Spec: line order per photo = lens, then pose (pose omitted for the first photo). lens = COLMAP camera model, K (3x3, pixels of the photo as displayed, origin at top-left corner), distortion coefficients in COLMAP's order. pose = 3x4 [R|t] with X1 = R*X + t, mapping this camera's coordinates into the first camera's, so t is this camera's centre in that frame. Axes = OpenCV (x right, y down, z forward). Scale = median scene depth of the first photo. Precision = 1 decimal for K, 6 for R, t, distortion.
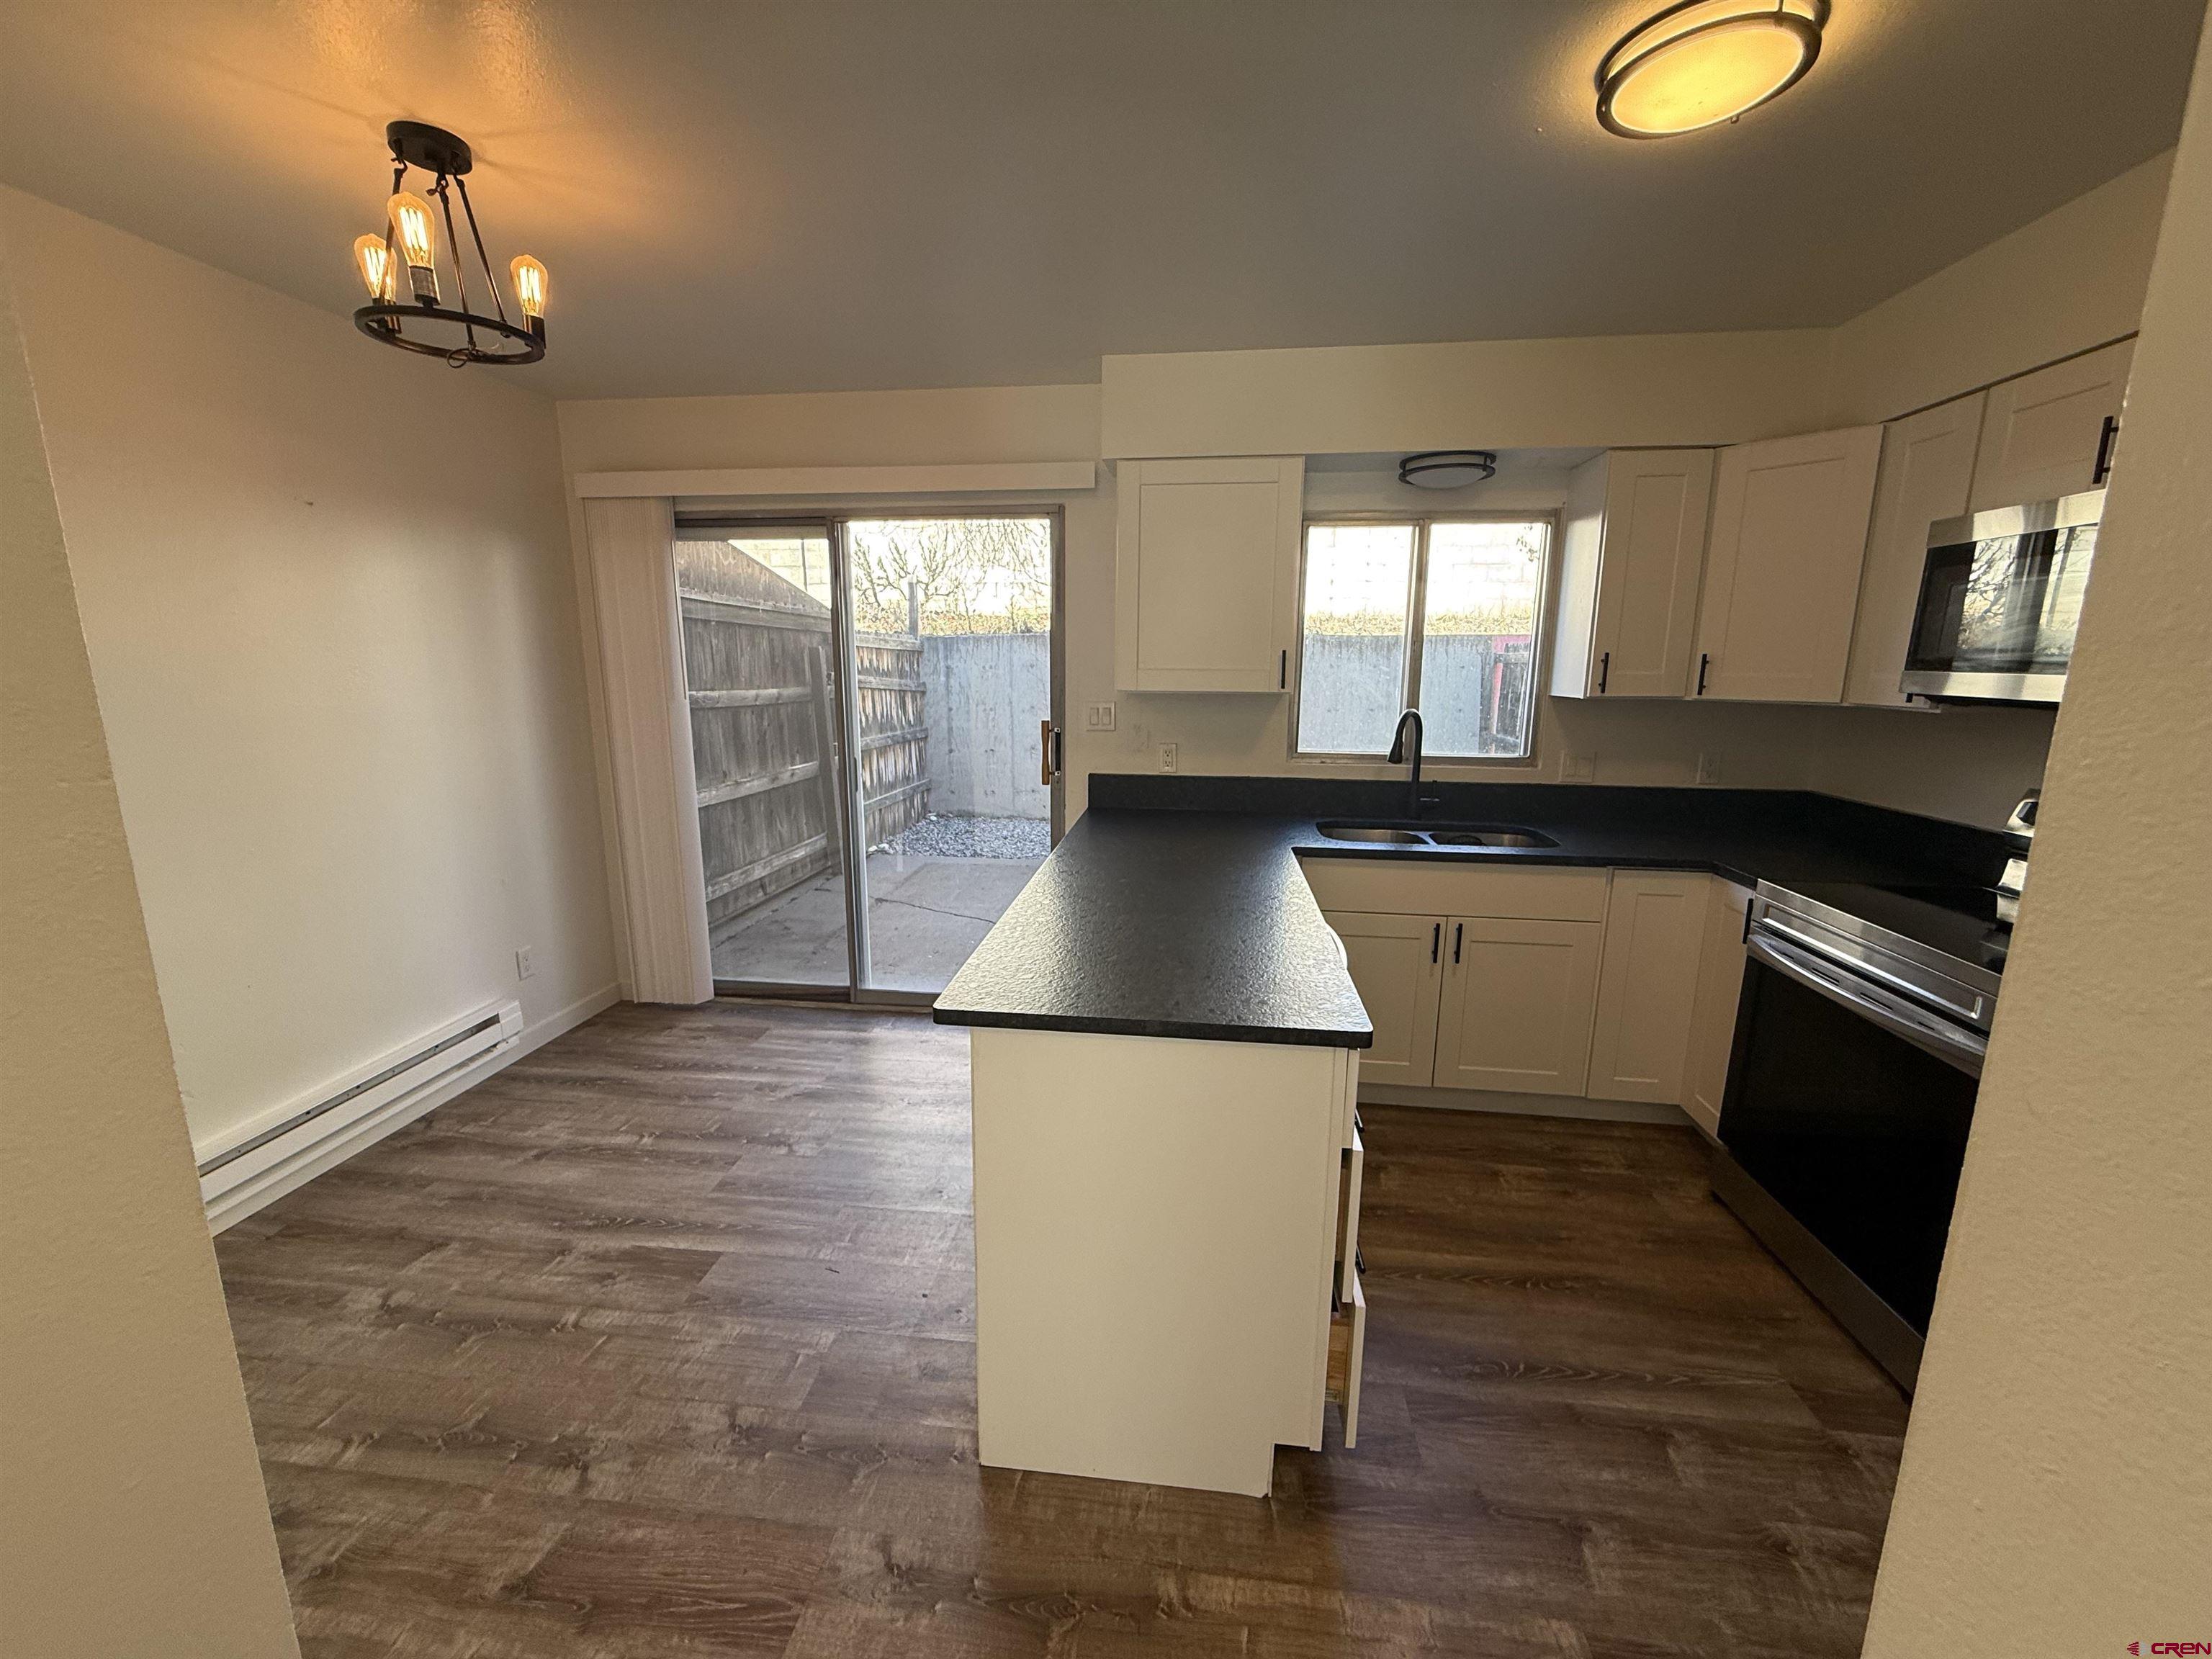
lens RADIAL K [[880.7, 0, 1096.1], [0, 880.7, 829.0], [0, 0, 1]] dist [-0.000827, 0.000858]
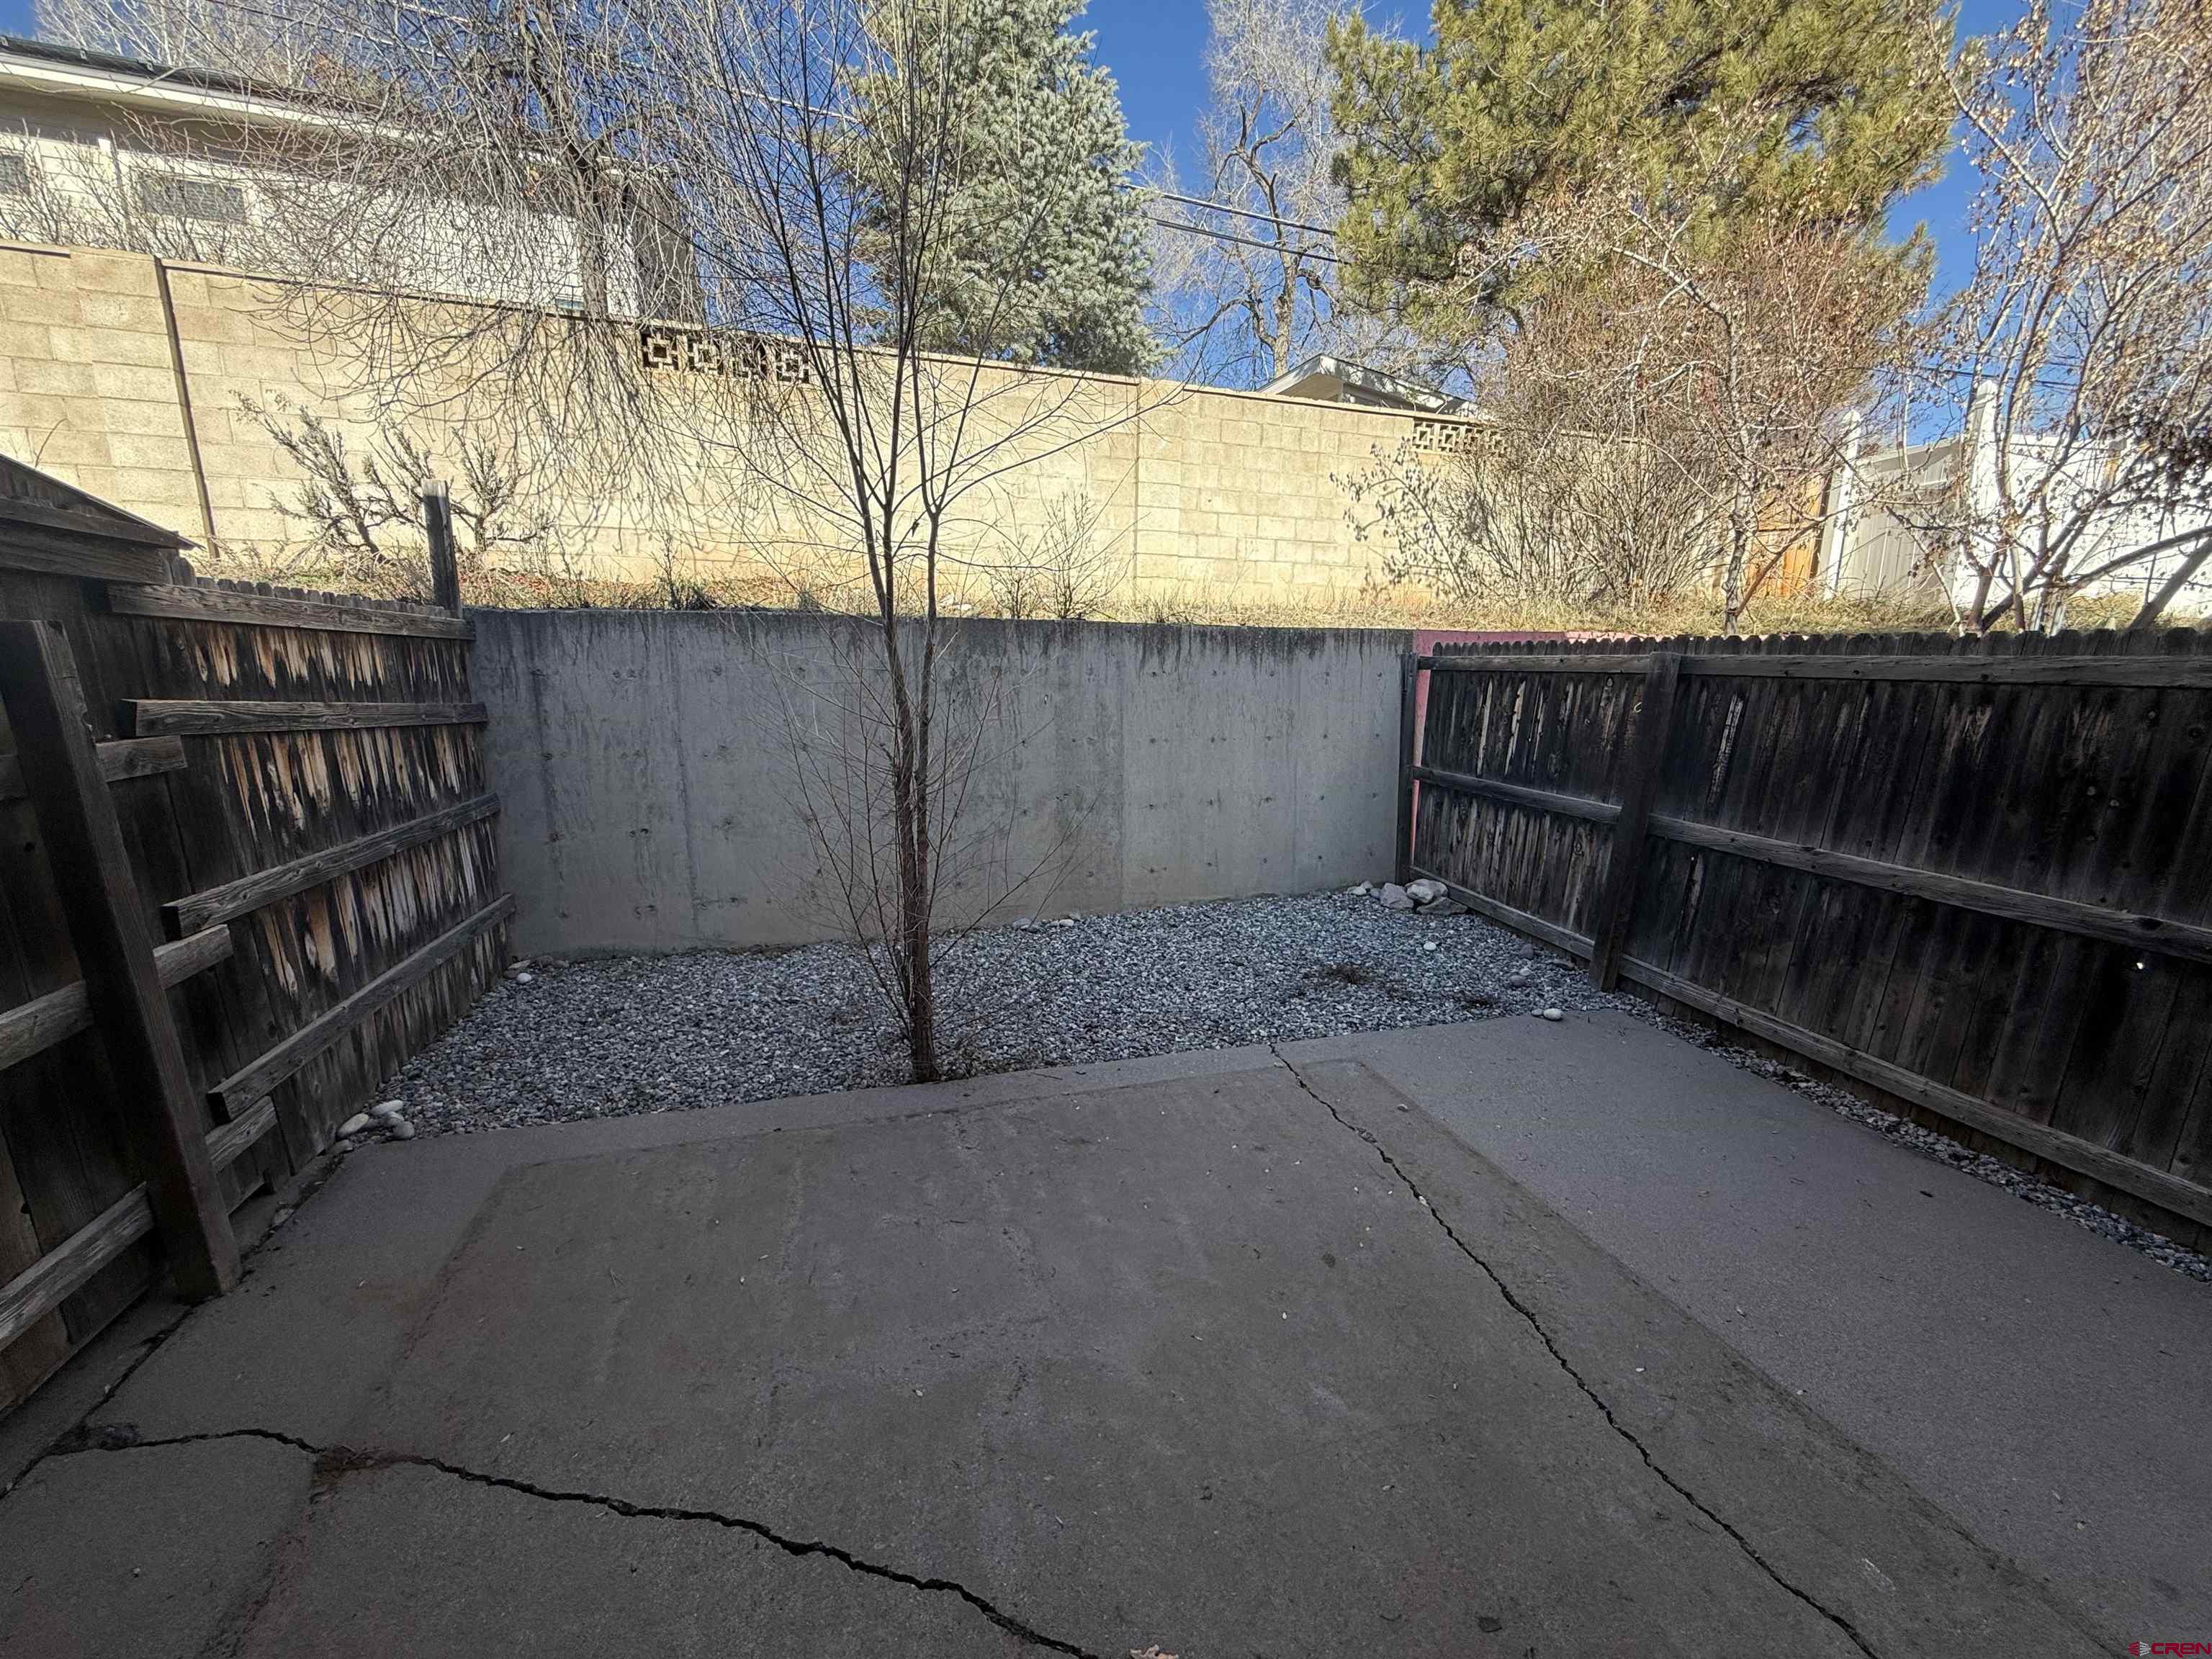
lens RADIAL K [[880.7, 0, 1101.0], [0, 880.7, 829.1], [0, 0, 1]] dist [-0.000827, 0.000858]
pose [[0.921593, -0.065857, 0.382530, -0.210593], [0.062795, 0.997816, 0.020499, -0.259538], [-0.383044, 0.005130, 0.923716, 1.262537]]
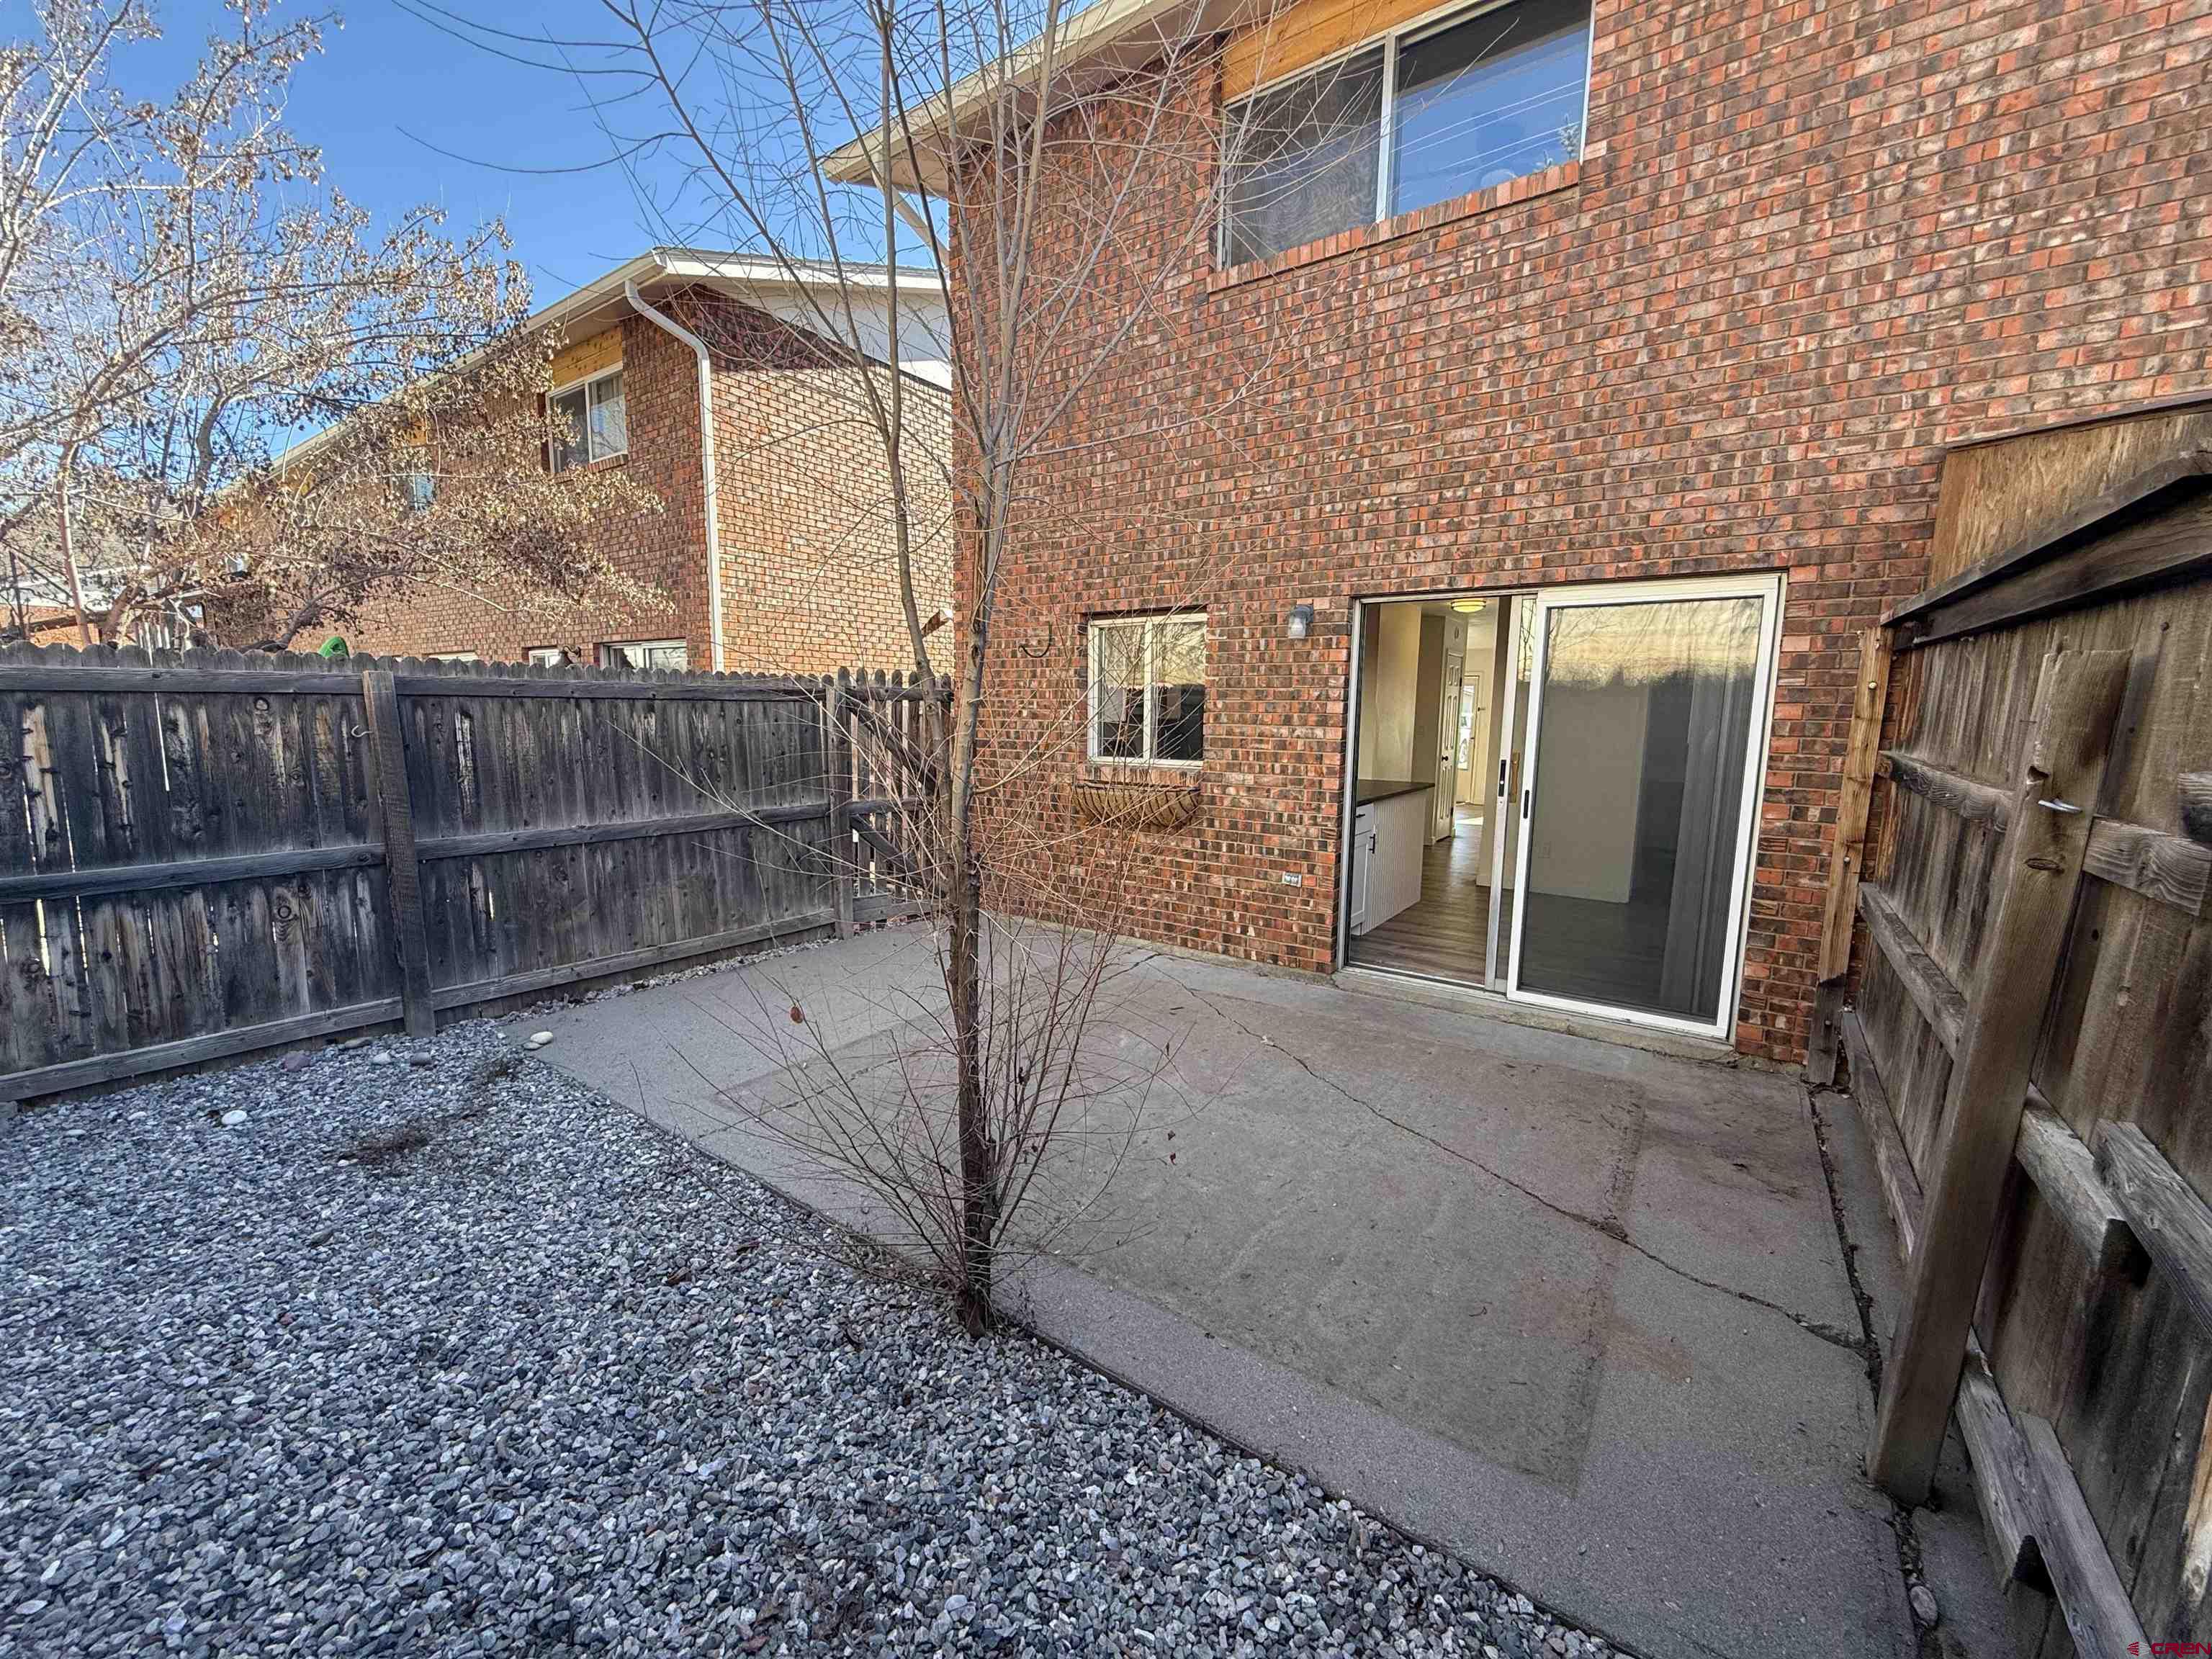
lens RADIAL K [[880.7, 0, 1096.8], [0, 880.7, 829.7], [0, 0, 1]] dist [-0.000827, 0.000858]
pose [[-0.877305, -0.077758, 0.473593, -0.428813], [0.077578, 0.950835, 0.299823, -0.554087], [-0.473622, 0.299777, -0.828140, 2.940339]]
